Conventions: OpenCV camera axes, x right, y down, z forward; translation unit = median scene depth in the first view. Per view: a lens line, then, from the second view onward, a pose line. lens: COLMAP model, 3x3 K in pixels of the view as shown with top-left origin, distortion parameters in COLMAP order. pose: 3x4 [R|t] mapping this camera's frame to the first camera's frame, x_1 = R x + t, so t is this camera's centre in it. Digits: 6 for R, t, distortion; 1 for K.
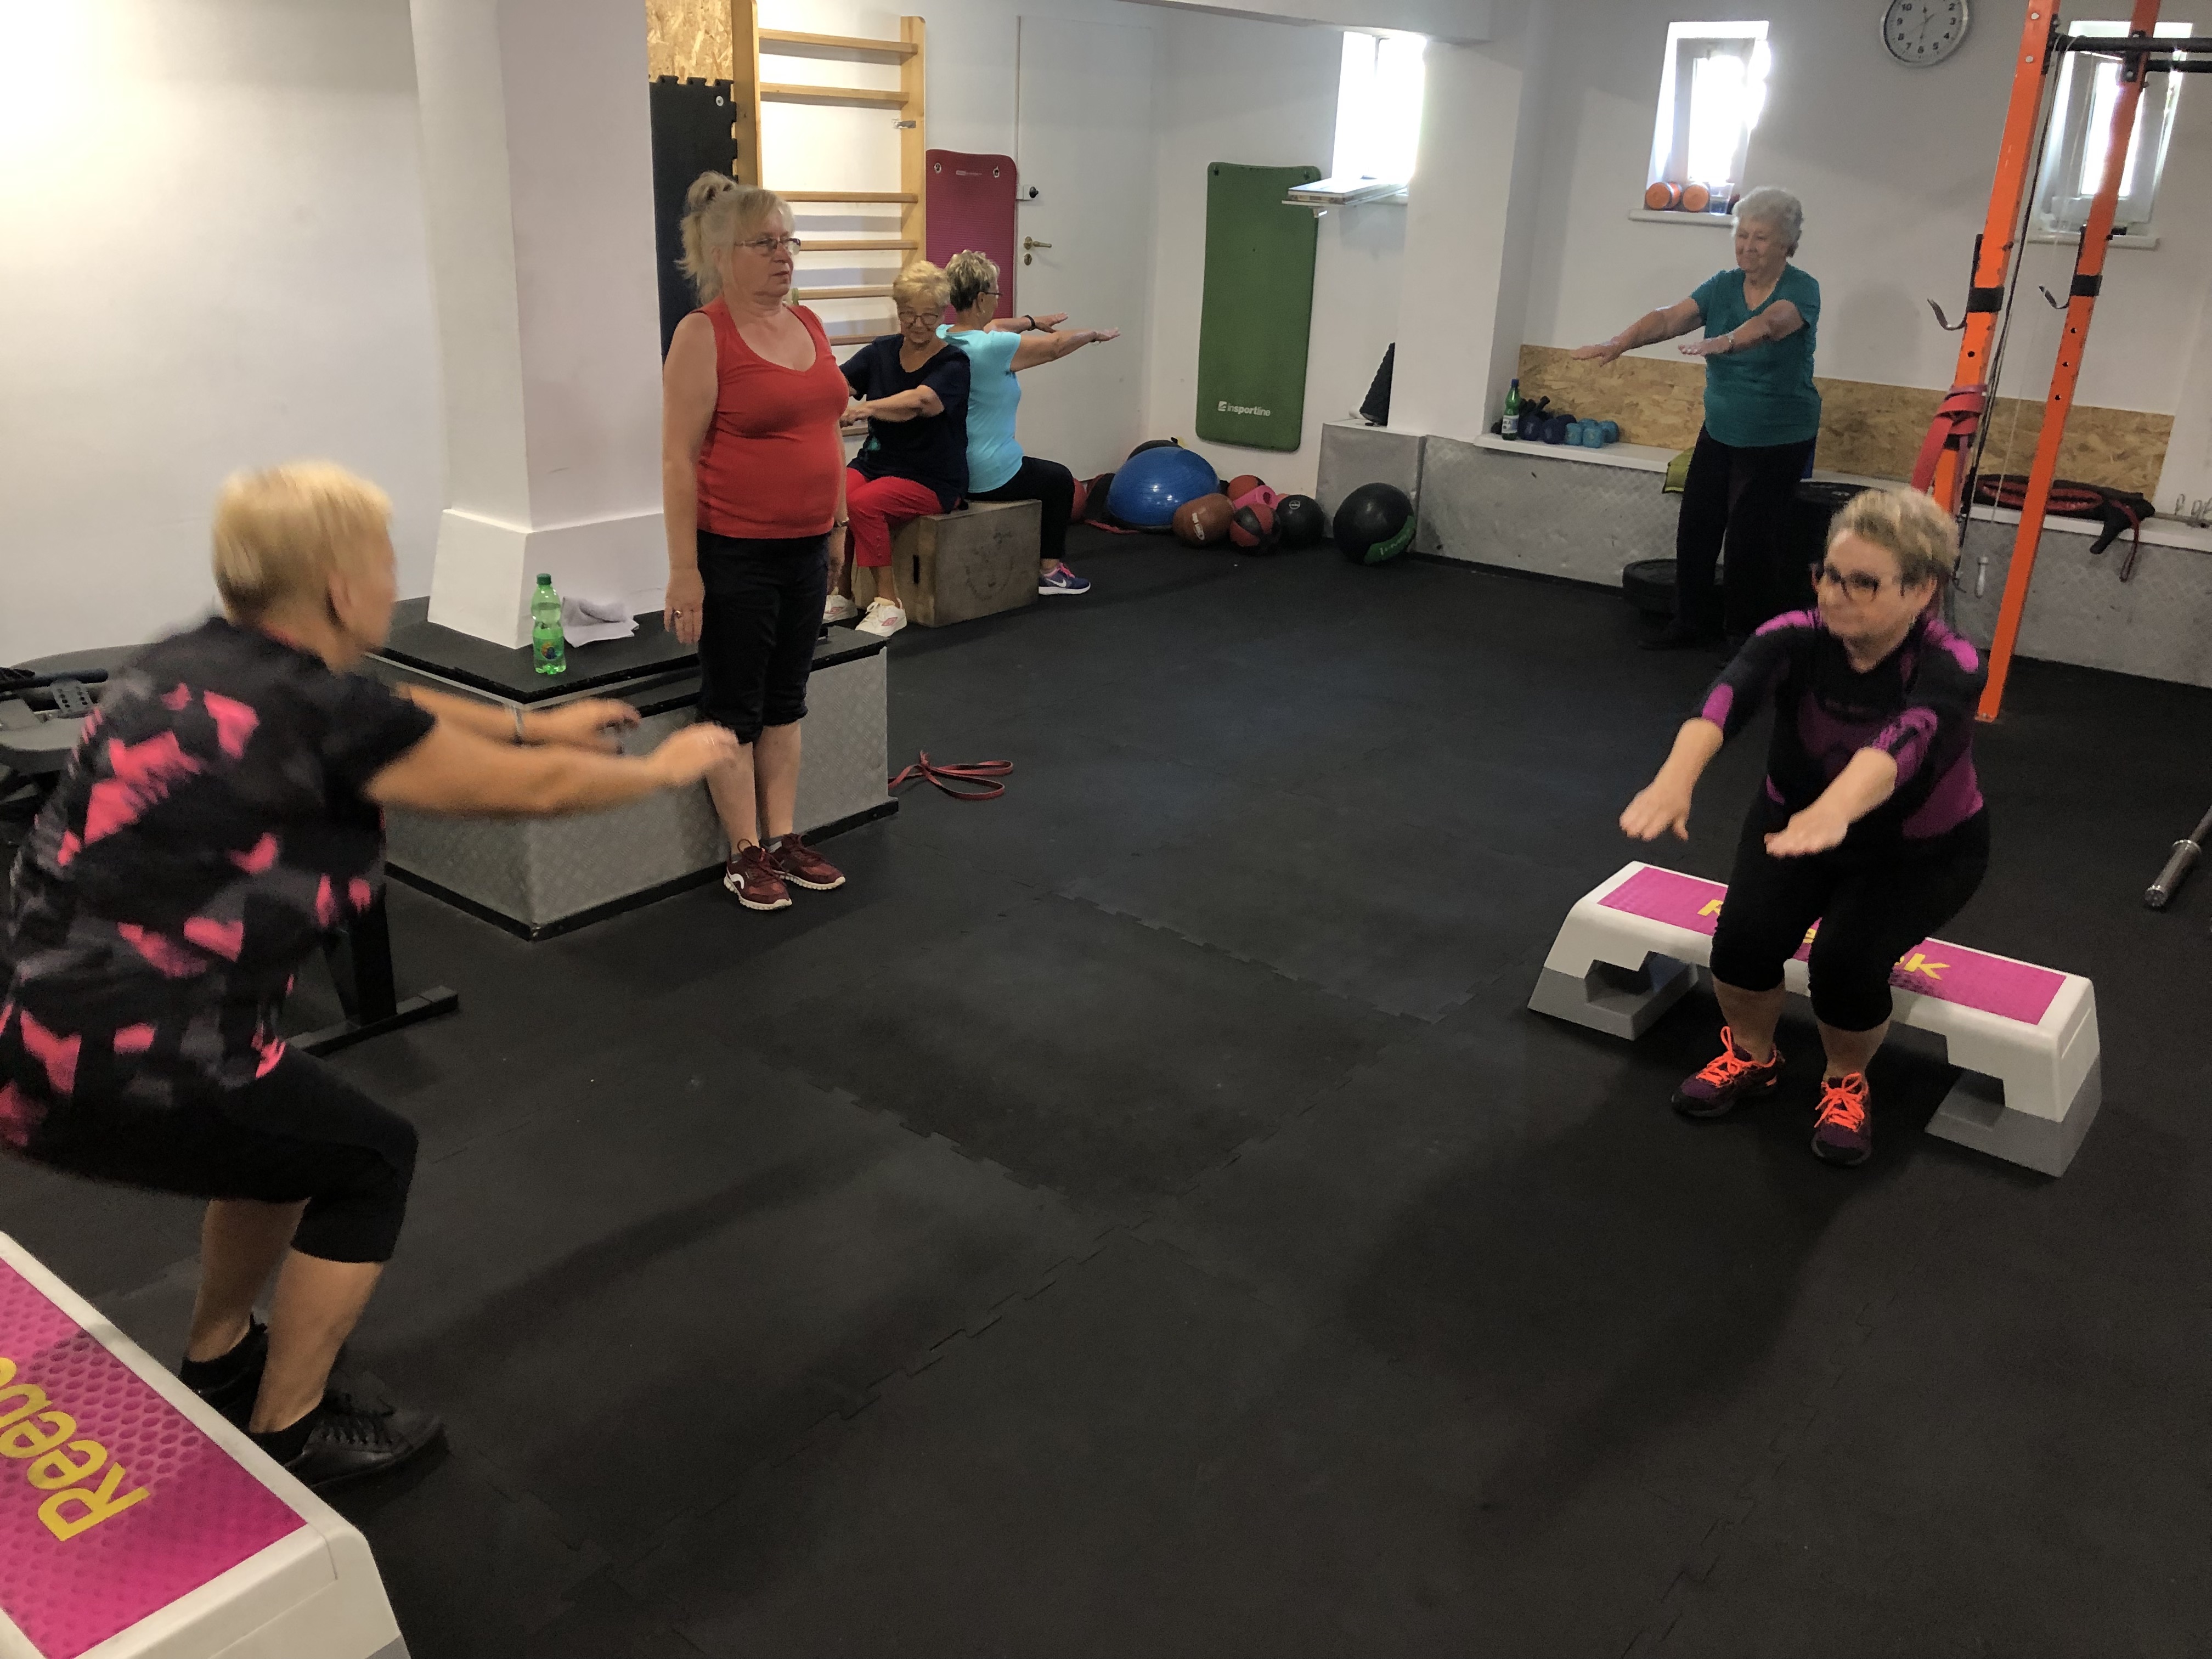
lens RADIAL K [[1823.4, 0, 1105.8], [0, 1823.4, 811.4], [0, 0, 1]] dist [0.041779, -0.021621]
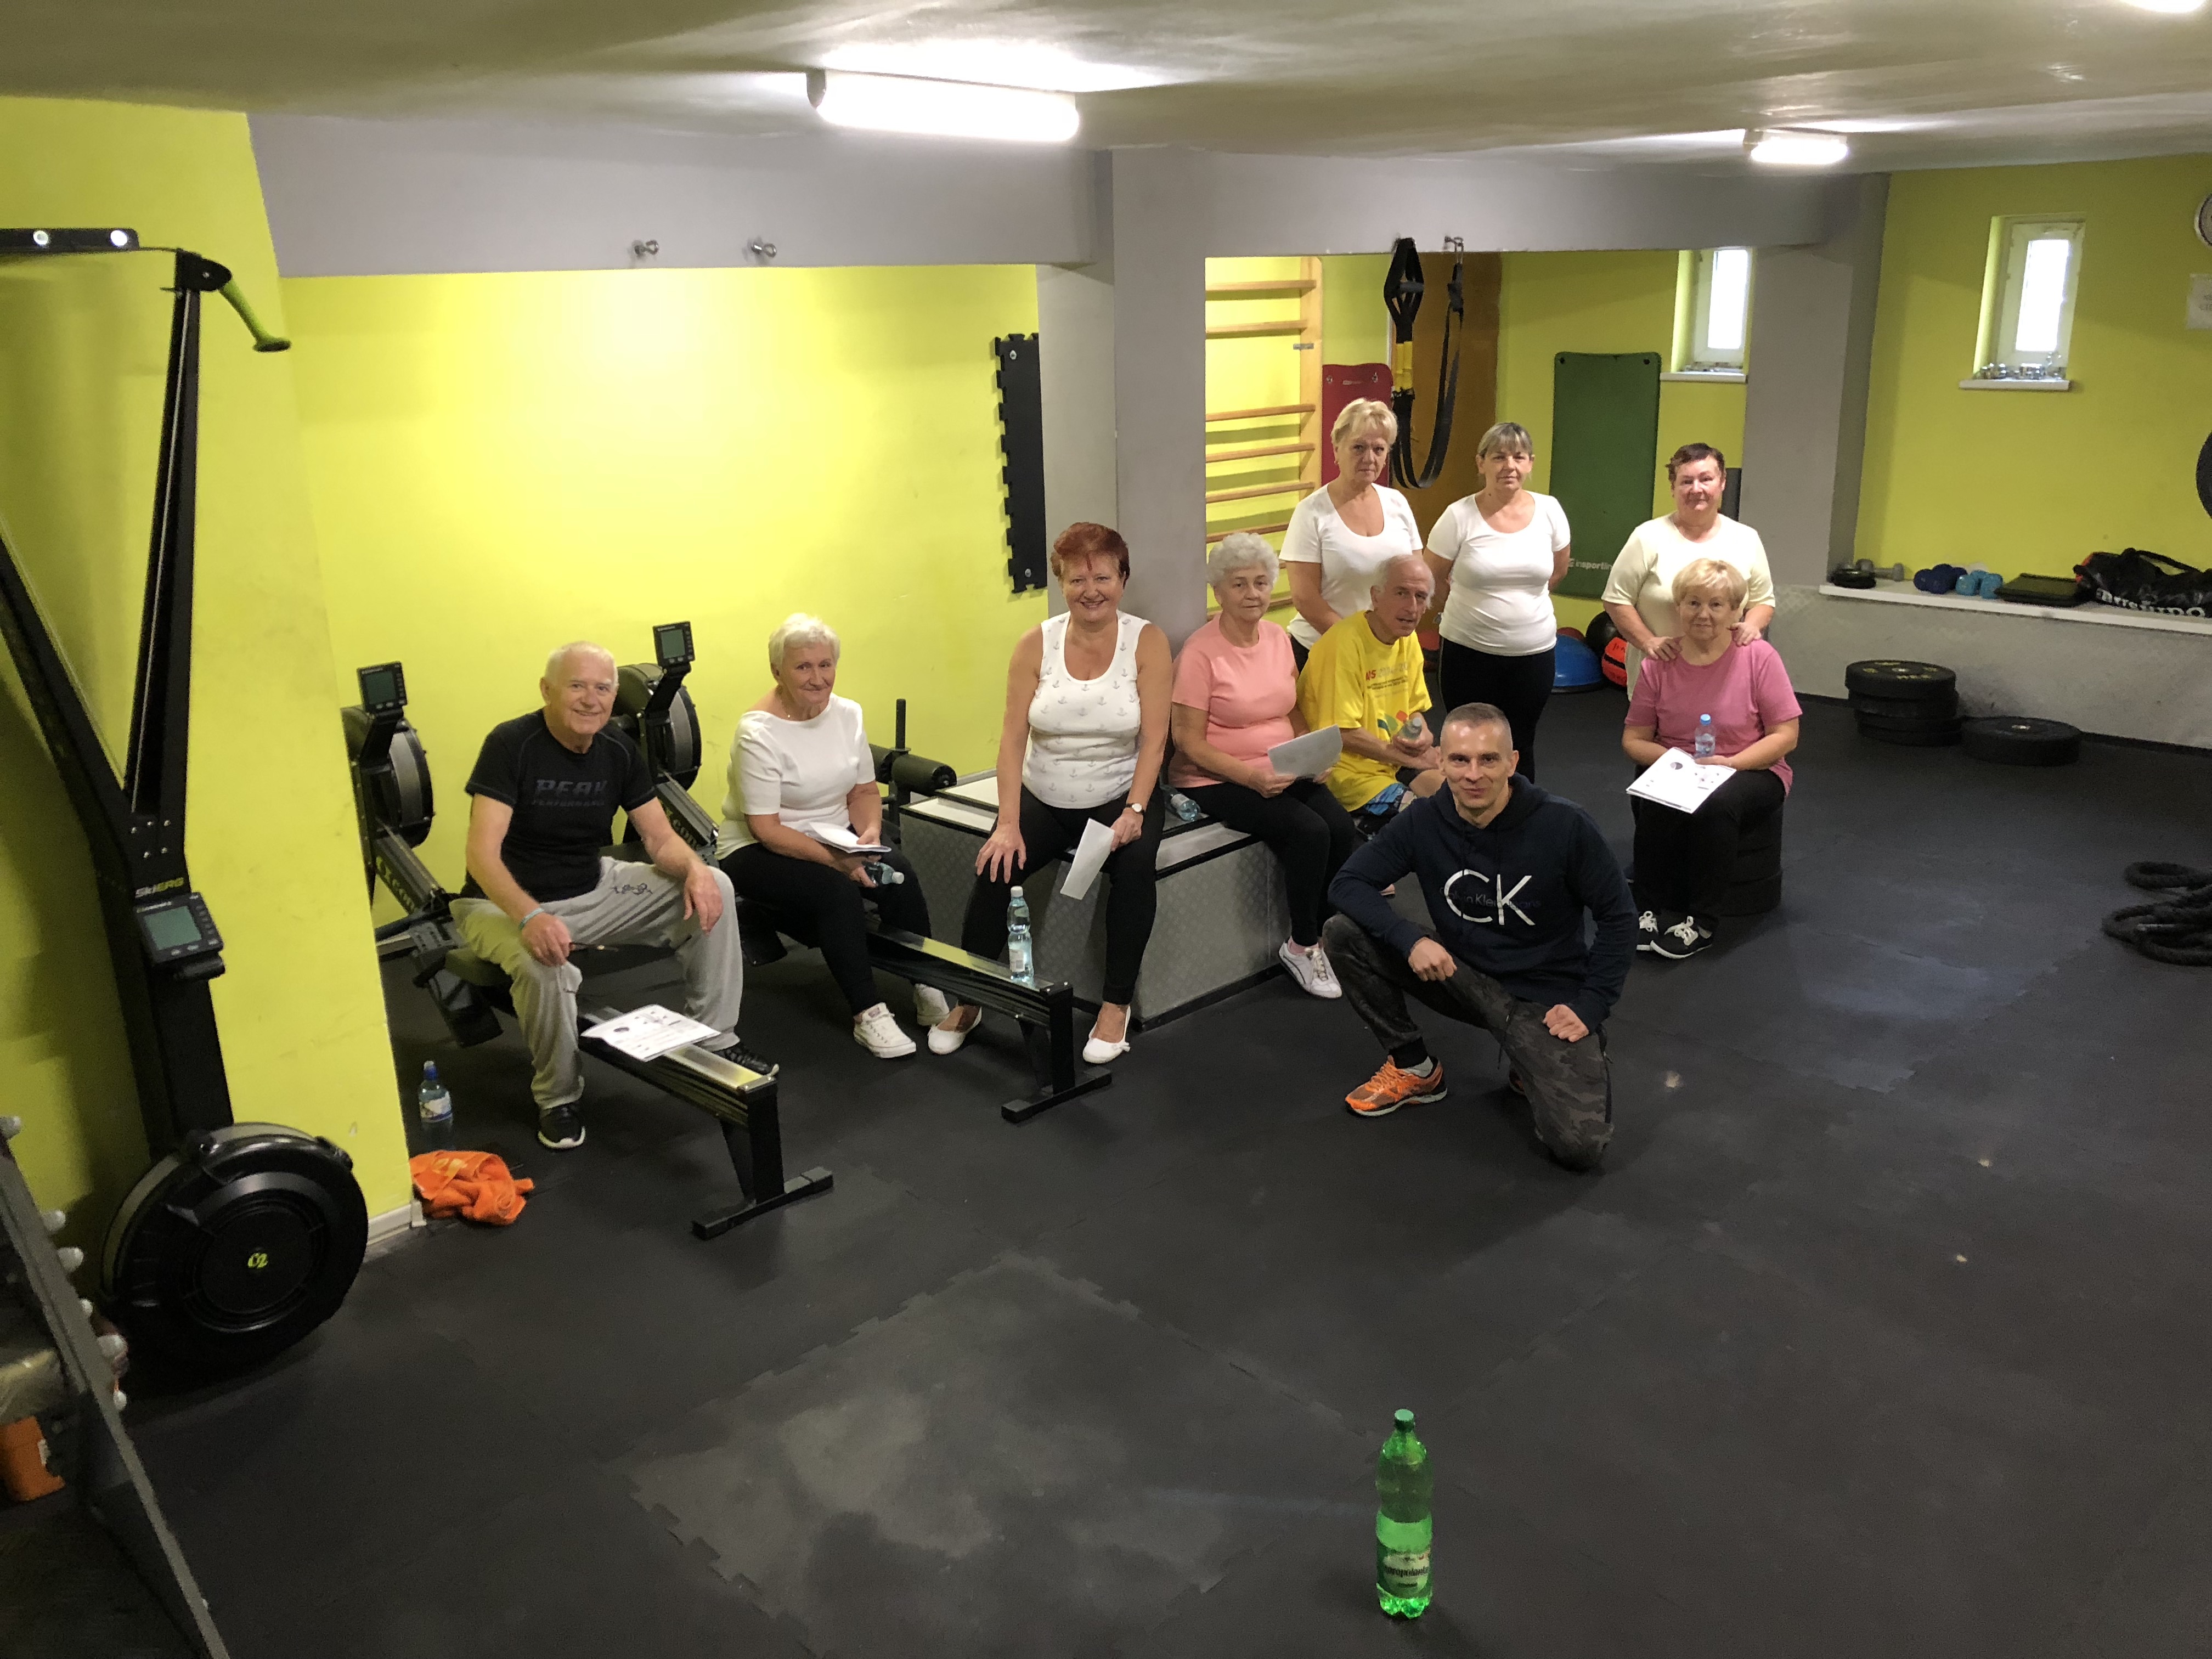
lens RADIAL K [[1823.4, 0, 1116.7], [0, 1823.4, 813.8], [0, 0, 1]] dist [0.041779, -0.021621]
pose [[0.991638, -0.027726, -0.126037, -0.101048], [0.019089, 0.997419, -0.069221, 0.002974], [0.127631, 0.066236, 0.989608, -0.176542]]
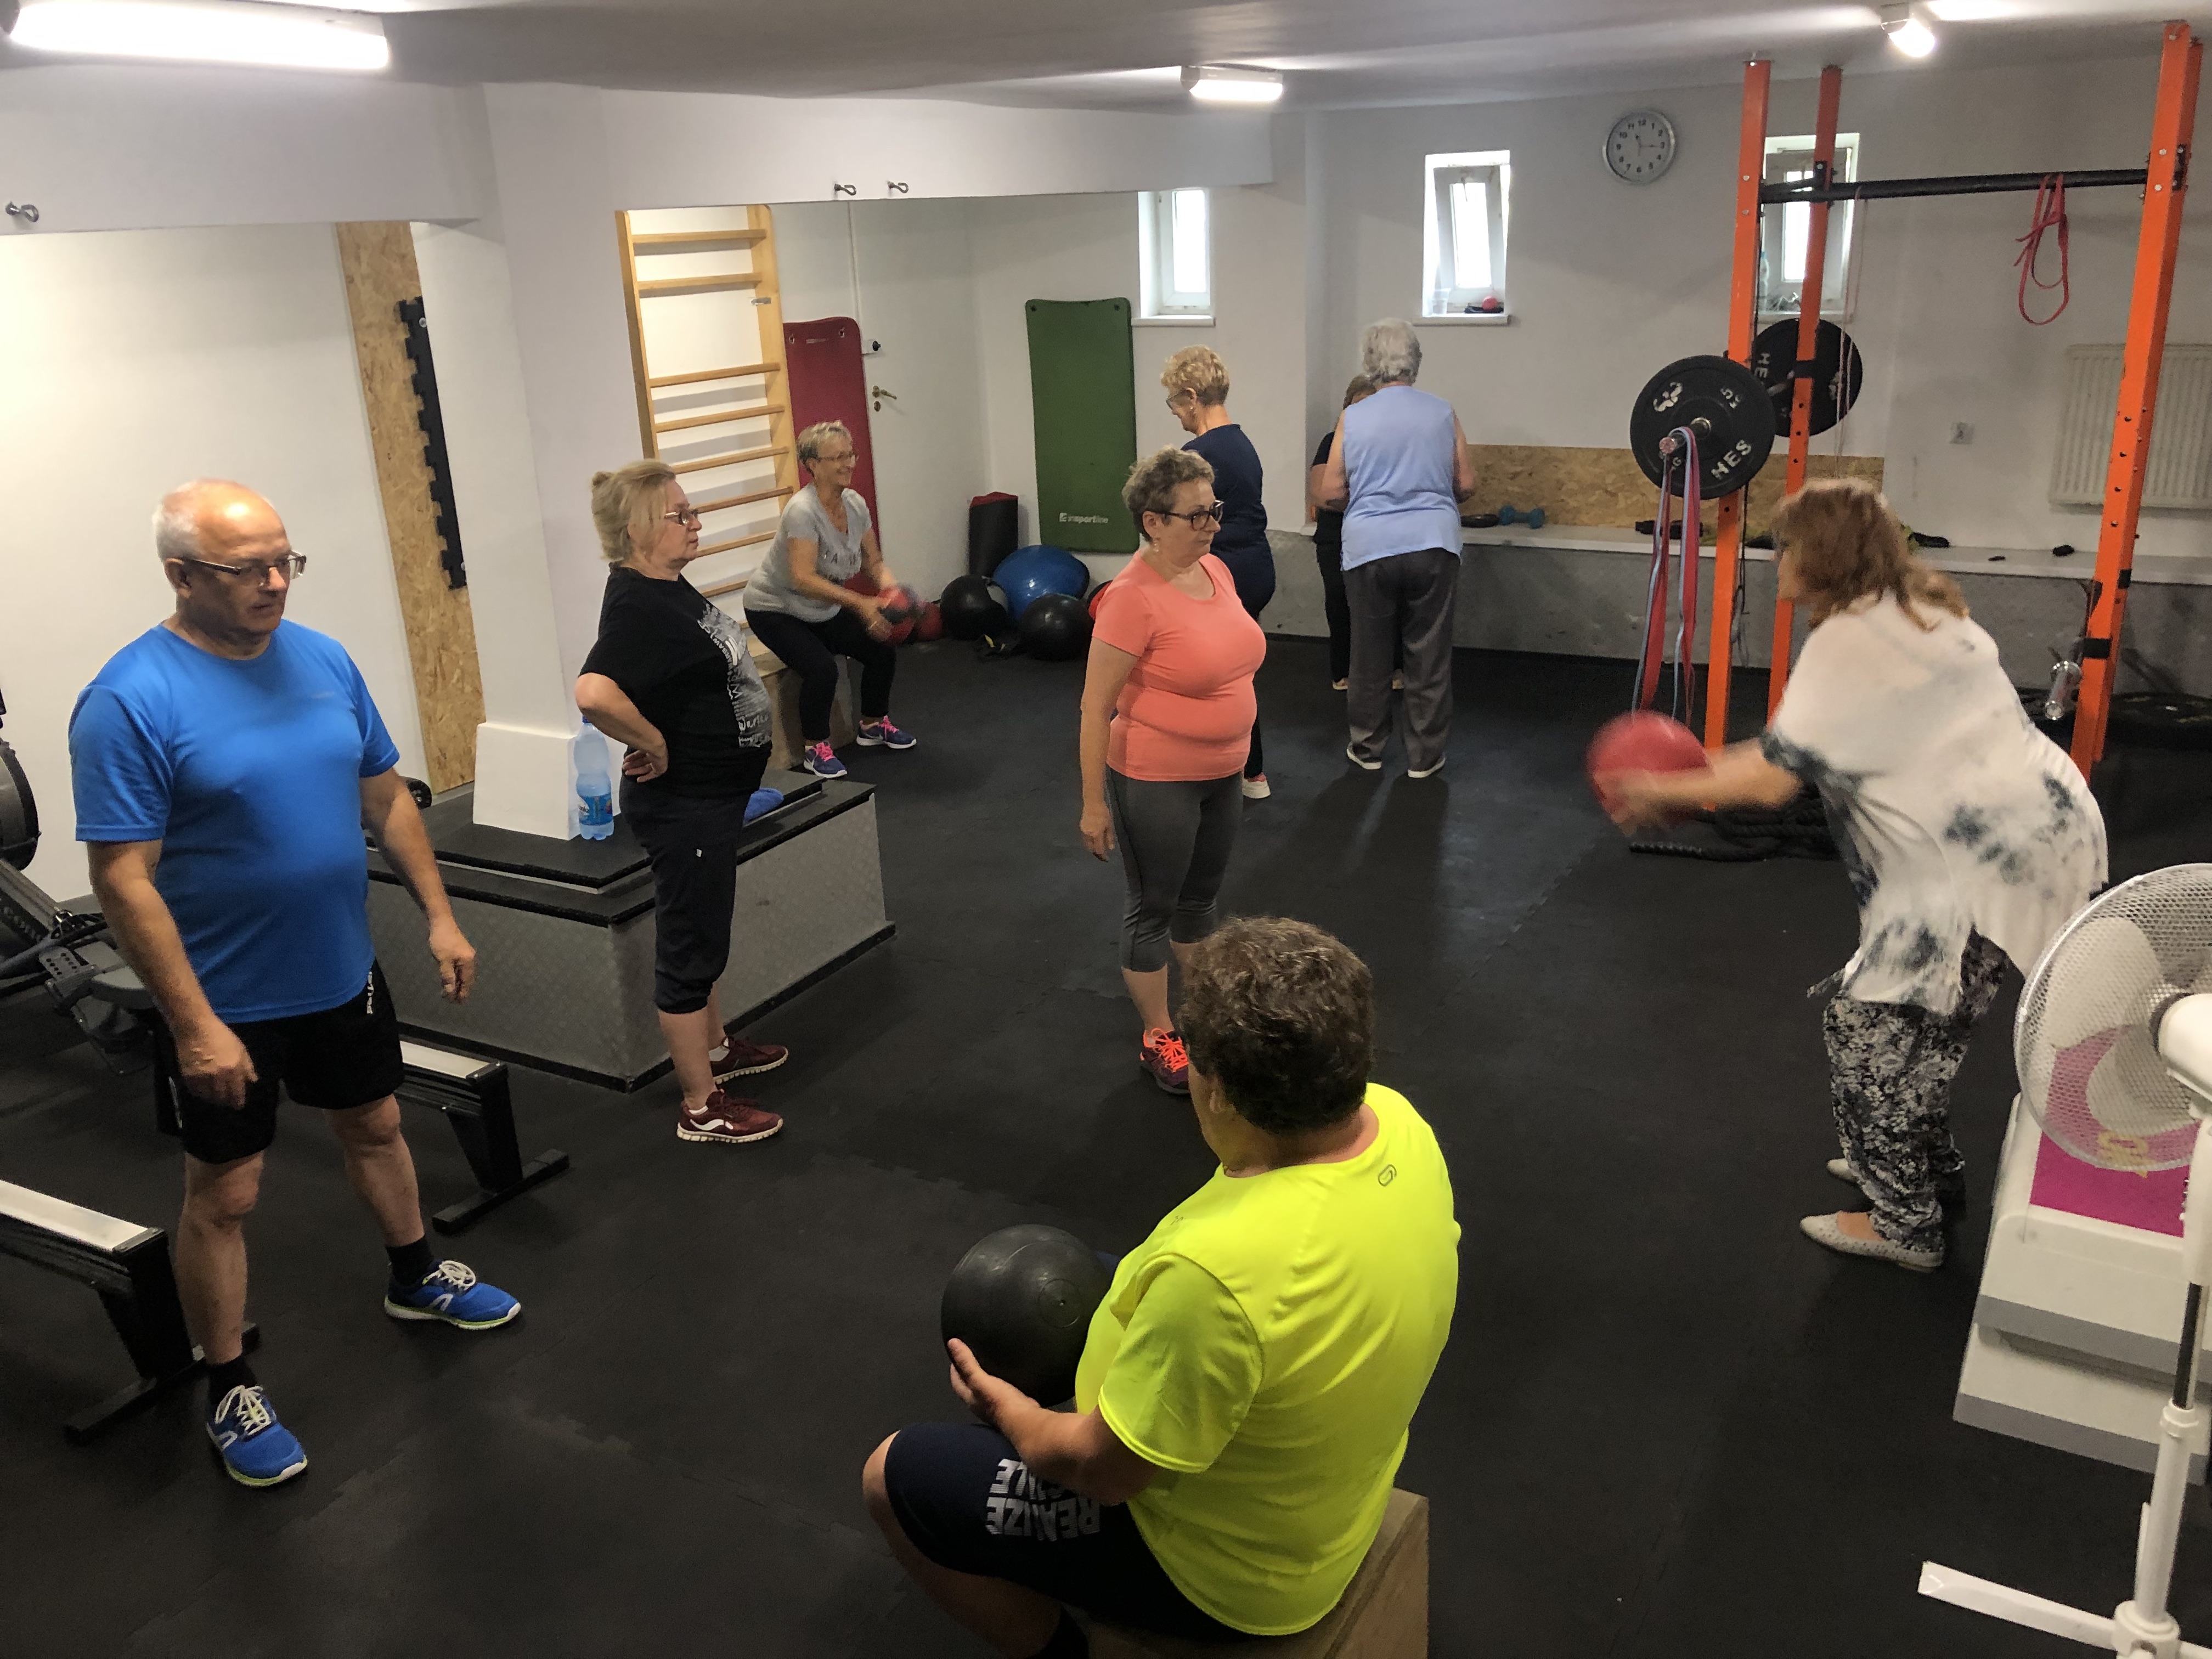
lens RADIAL K [[1823.4, 0, 1108.0], [0, 1823.4, 824.2], [0, 0, 1]] dist [0.041779, -0.021621]
pose [[0.985700, -0.124531, 0.113524, -0.077340], [0.127167, 0.991748, -0.016255, -0.024058], [-0.110563, 0.030459, 0.993402, -0.112607]]
